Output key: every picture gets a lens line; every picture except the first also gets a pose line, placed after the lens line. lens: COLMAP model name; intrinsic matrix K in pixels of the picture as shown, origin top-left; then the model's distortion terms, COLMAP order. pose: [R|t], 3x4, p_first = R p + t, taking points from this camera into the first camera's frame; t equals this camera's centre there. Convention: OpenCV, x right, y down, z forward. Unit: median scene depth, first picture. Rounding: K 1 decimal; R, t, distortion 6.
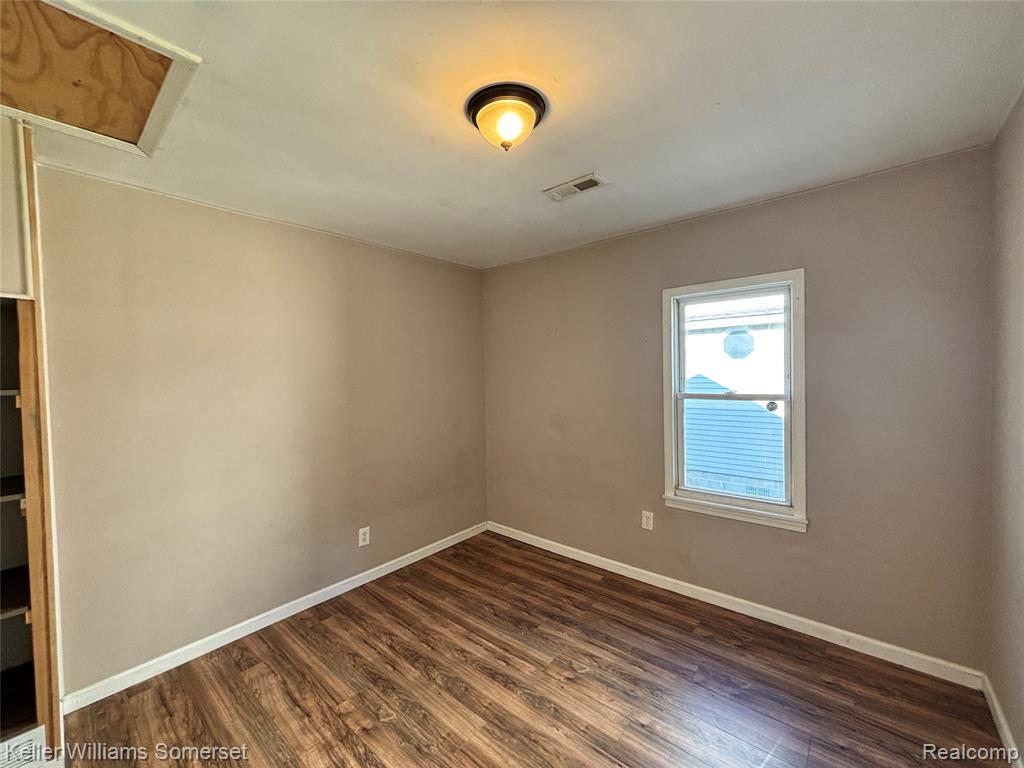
lens RADIAL K [[413.8, 0, 508.9], [0, 413.8, 386.1], [0, 0, 1]] dist [-0.000730, 0.001563]
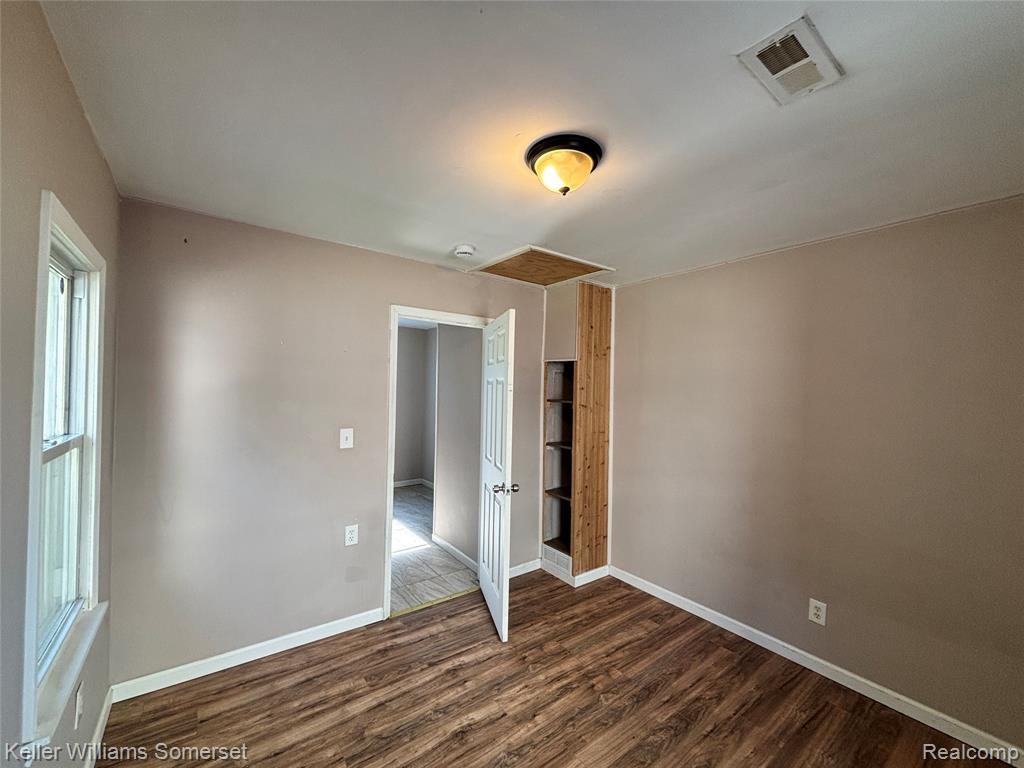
lens RADIAL K [[413.8, 0, 510.9], [0, 413.8, 383.3], [0, 0, 1]] dist [-0.000730, 0.001563]
pose [[-0.214133, 0.005207, -0.976791, 0.790952], [-0.052039, 0.998505, 0.016731, -0.077298], [0.975417, 0.054414, -0.213542, 0.839848]]
